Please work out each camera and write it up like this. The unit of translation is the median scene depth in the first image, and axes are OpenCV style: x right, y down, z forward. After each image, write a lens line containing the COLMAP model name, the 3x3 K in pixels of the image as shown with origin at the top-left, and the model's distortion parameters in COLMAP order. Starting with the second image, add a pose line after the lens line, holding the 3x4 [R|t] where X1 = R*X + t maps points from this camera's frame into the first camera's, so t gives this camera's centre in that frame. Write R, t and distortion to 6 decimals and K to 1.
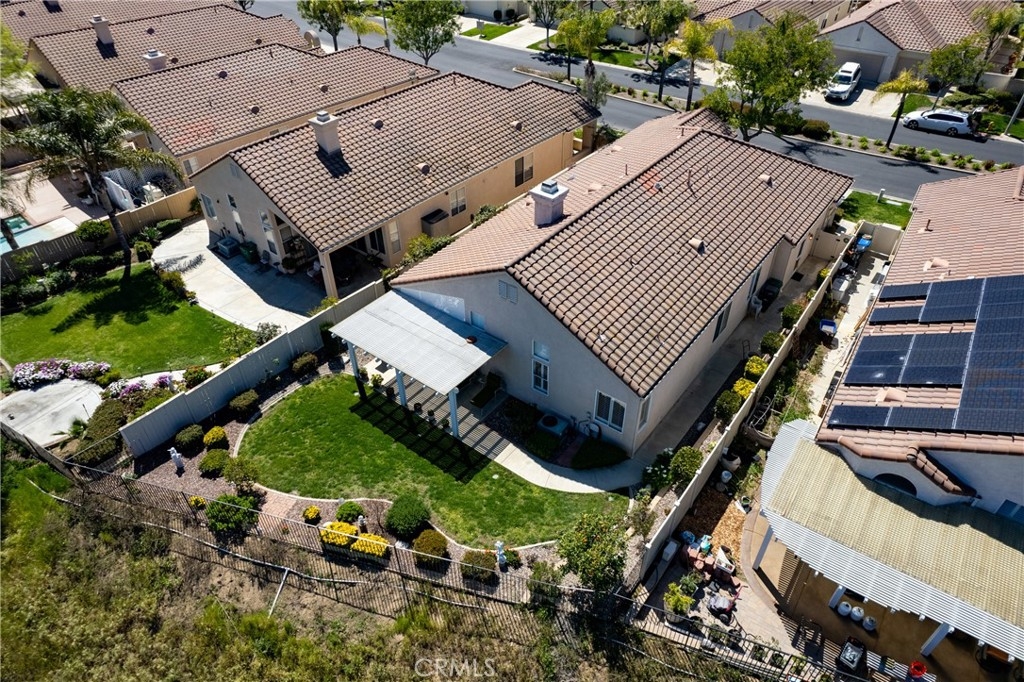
lens RADIAL K [[667.0, 0, 512.0], [0, 667.0, 341.0], [0, 0, 1]] dist [-0.087394, 0.085220]
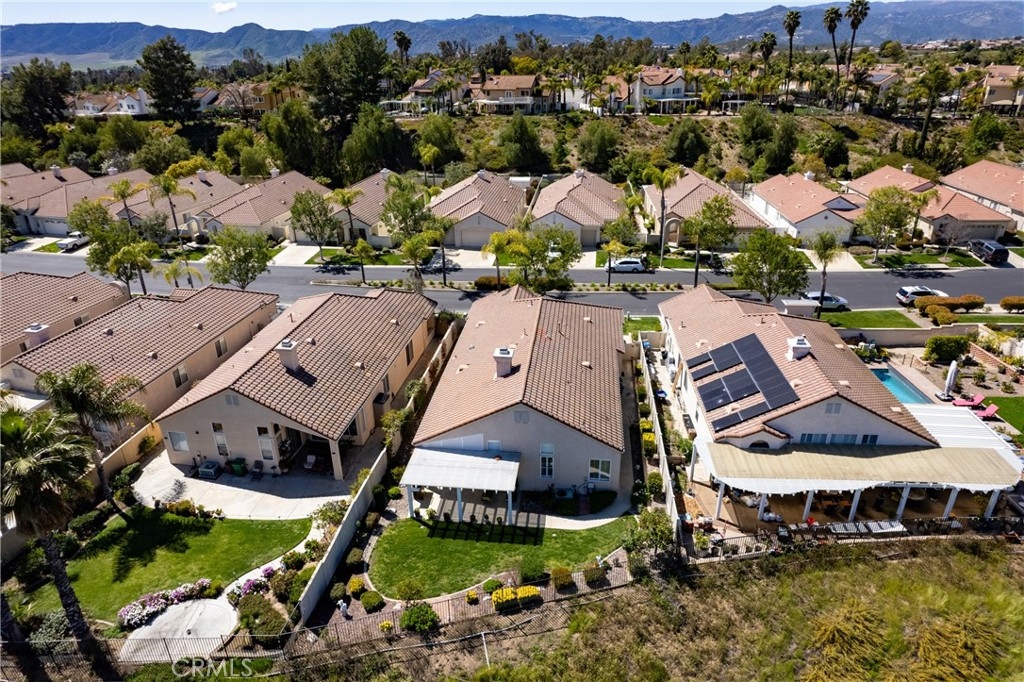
lens RADIAL K [[667.0, 0, 512.0], [0, 667.0, 341.0], [0, 0, 1]] dist [-0.087394, 0.085220]
pose [[0.853708, -0.211409, 0.475908, -0.624666], [0.325172, 0.930234, -0.170079, 0.016125], [-0.406750, 0.299950, 0.862893, -0.335345]]
